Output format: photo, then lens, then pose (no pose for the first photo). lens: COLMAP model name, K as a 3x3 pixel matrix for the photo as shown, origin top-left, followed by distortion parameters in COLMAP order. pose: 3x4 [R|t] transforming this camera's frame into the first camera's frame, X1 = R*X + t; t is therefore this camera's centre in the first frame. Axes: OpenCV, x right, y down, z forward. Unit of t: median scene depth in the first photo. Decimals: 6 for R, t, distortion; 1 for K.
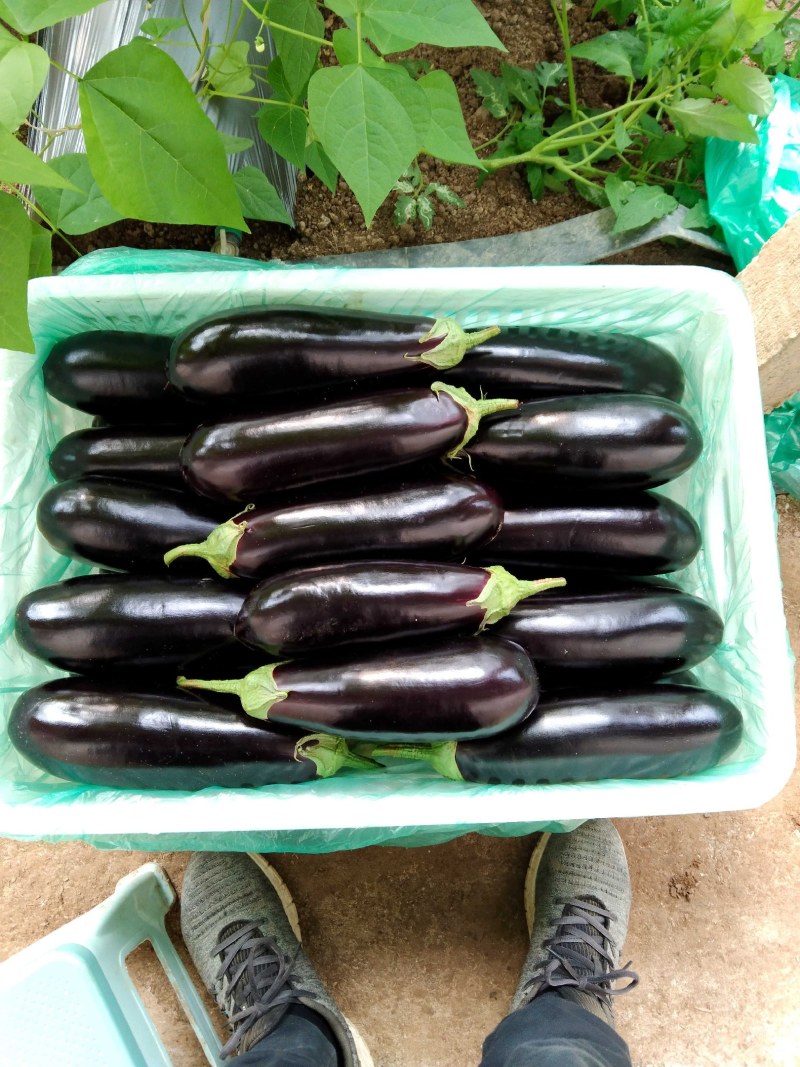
lens RADIAL K [[858.7, 0, 403.4], [0, 858.7, 537.2], [0, 0, 1]] dist [-0.017089, -0.002419]
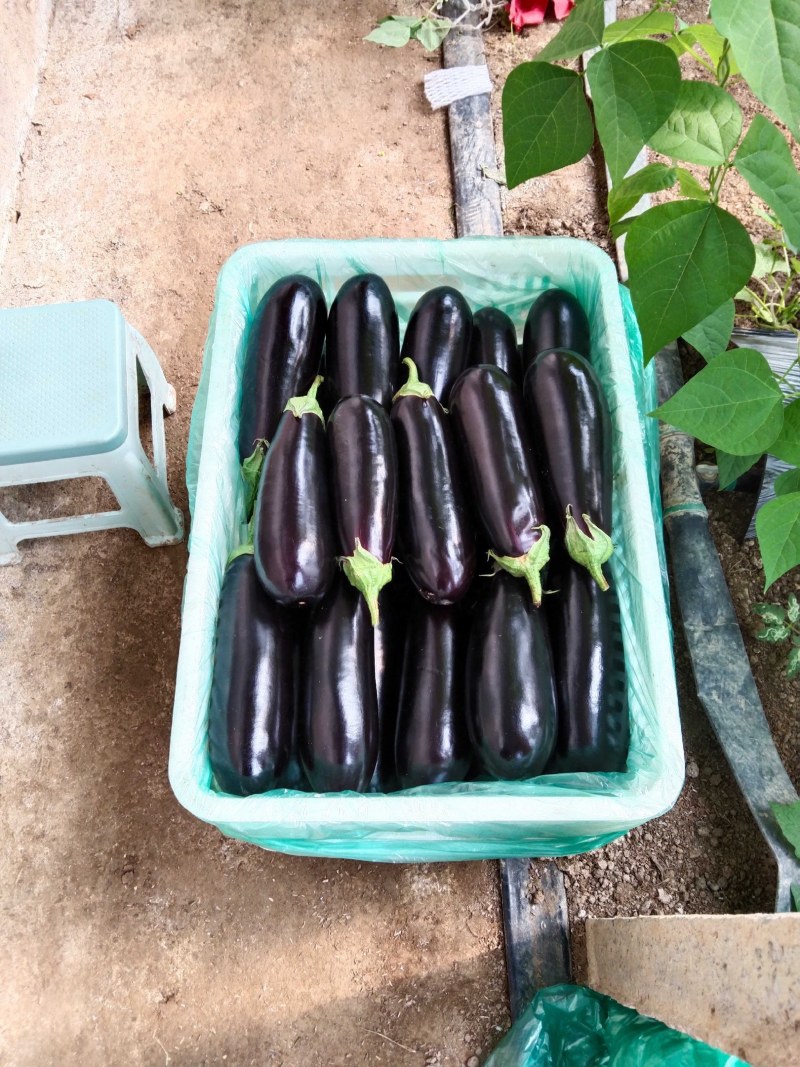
lens RADIAL K [[858.7, 0, 403.4], [0, 858.7, 537.2], [0, 0, 1]] dist [-0.017089, -0.002419]
pose [[-0.026832, 0.894963, -0.445332, 0.548291], [-0.981968, 0.059798, 0.179338, -0.184528], [0.187131, 0.442114, 0.877221, -0.065281]]
